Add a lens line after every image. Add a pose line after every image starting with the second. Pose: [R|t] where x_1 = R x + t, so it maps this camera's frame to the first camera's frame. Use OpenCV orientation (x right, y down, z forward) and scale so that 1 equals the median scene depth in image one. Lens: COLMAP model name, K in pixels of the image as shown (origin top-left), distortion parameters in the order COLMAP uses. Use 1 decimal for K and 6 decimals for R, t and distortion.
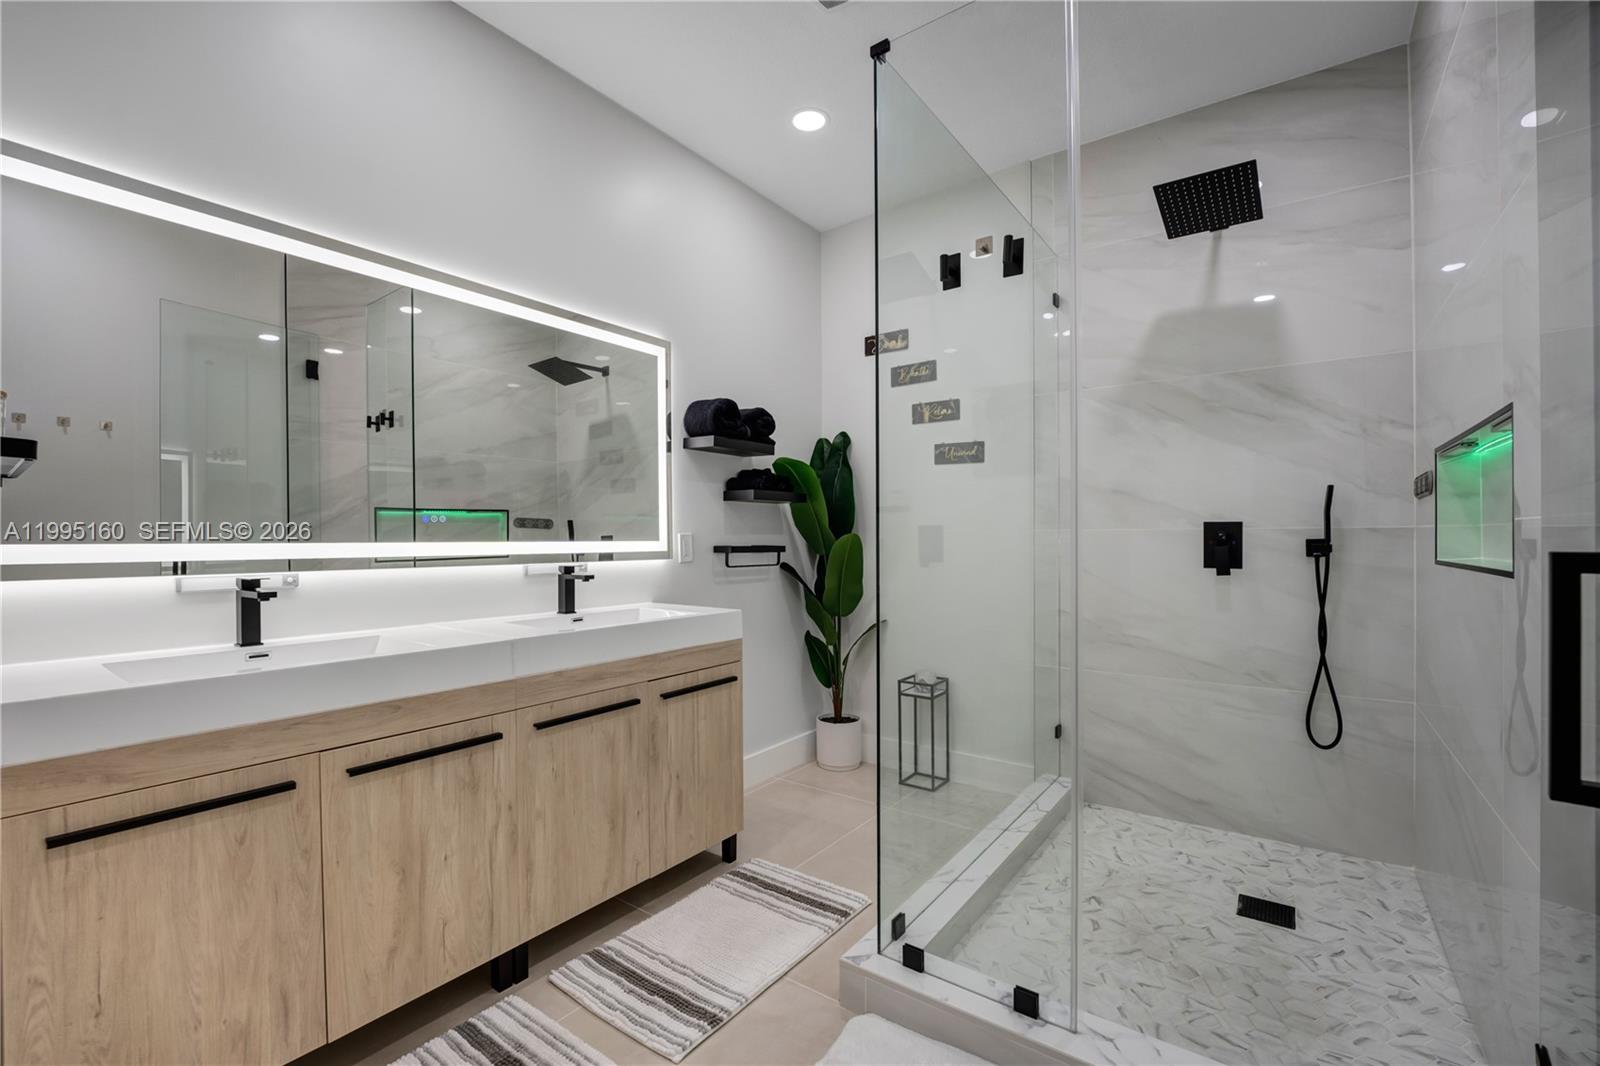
lens RADIAL K [[697.3, 0, 799.6], [0, 697.3, 545.1], [0, 0, 1]] dist [-0.044949, -0.000070]
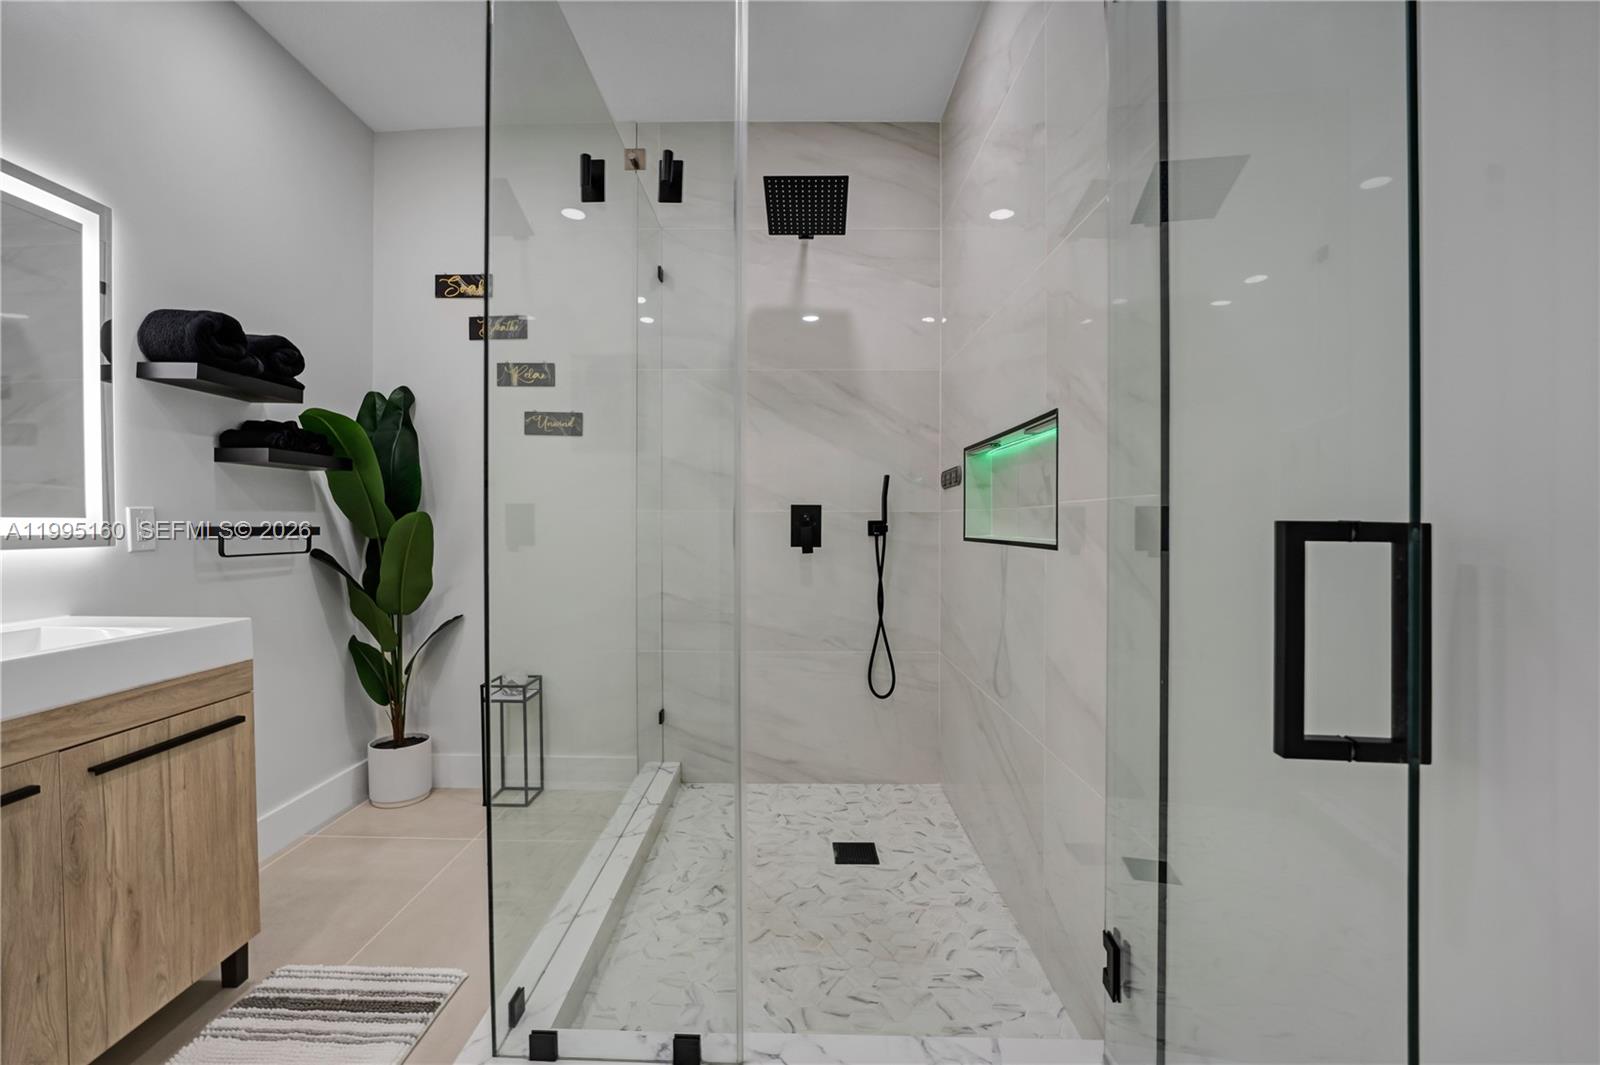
lens RADIAL K [[669.4, 0, 800.0], [0, 669.4, 532.5], [0, 0, 1]] dist [-0.027998, 0.003837]
pose [[0.809413, -0.004435, 0.587223, -0.022579], [0.001677, 0.999985, 0.005242, 0.004962], [-0.587237, -0.003258, 0.809408, 0.135806]]
